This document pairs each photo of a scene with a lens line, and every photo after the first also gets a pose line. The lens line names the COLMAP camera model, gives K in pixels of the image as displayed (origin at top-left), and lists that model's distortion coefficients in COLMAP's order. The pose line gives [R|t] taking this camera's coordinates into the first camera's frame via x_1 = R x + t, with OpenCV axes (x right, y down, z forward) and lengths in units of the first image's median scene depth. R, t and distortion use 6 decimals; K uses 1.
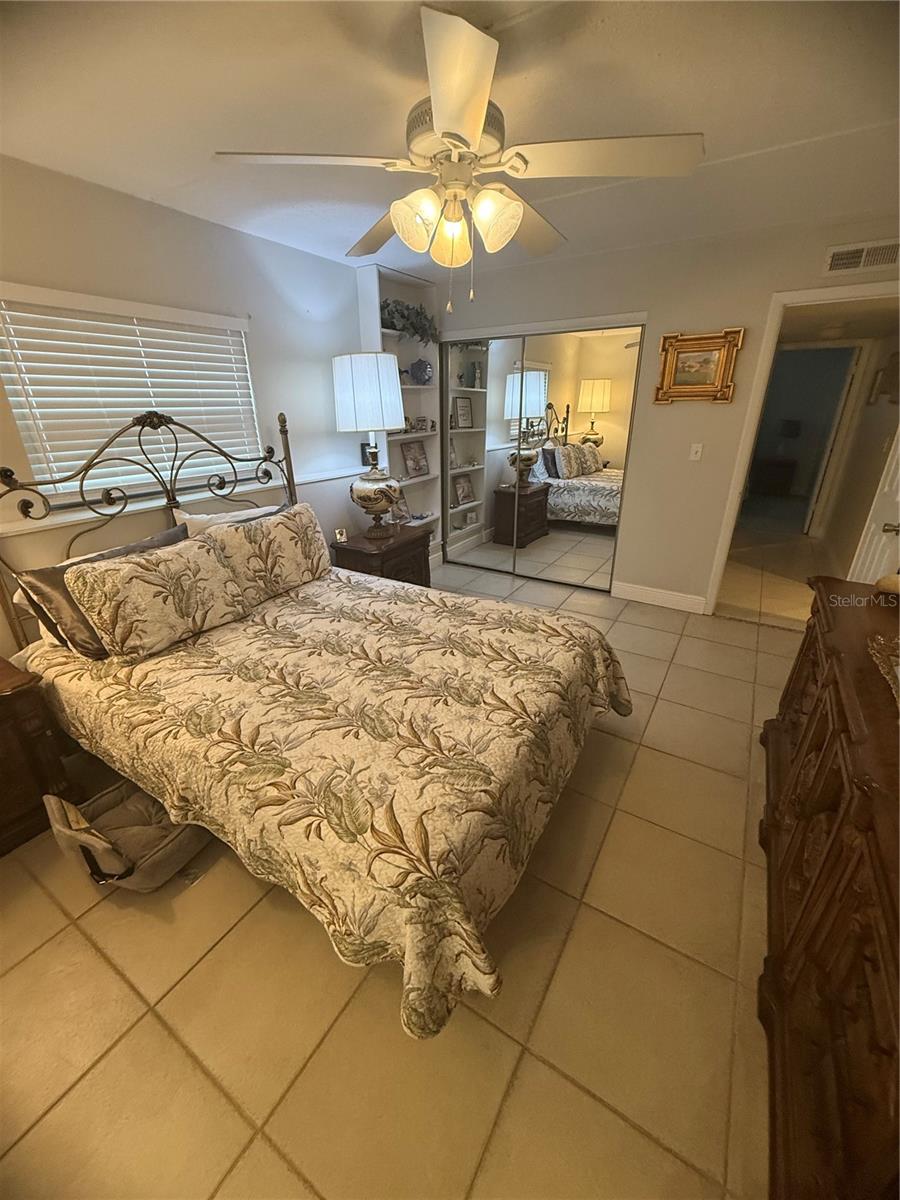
lens RADIAL K [[474.2, 0, 447.2], [0, 474.2, 599.7], [0, 0, 1]] dist [-0.001303, -0.000266]
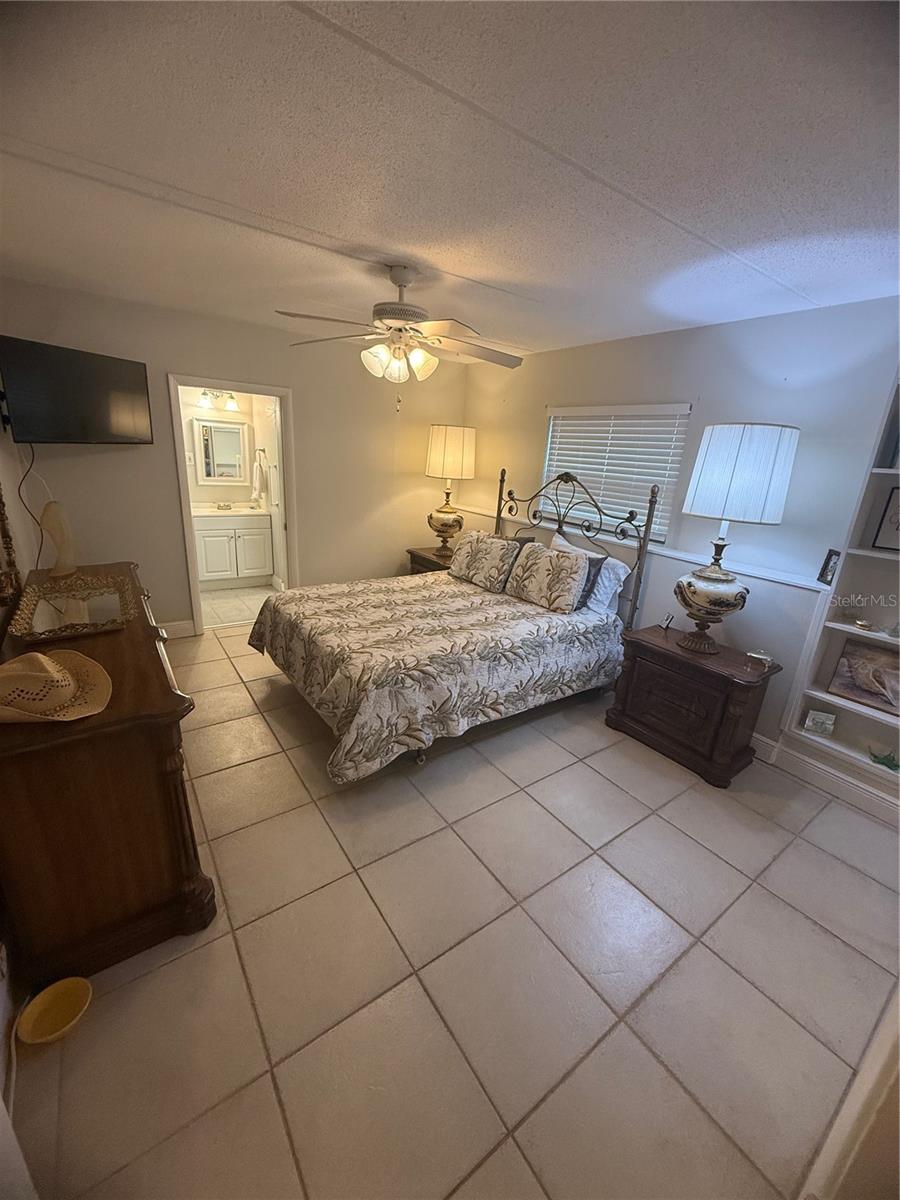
lens RADIAL K [[474.2, 0, 447.2], [0, 474.2, 599.7], [0, 0, 1]] dist [-0.001303, -0.000266]
pose [[-0.383213, 0.266696, -0.884320, 0.994904], [-0.407885, 0.810138, 0.421078, -0.524072], [0.828721, 0.522063, -0.201674, 1.141386]]
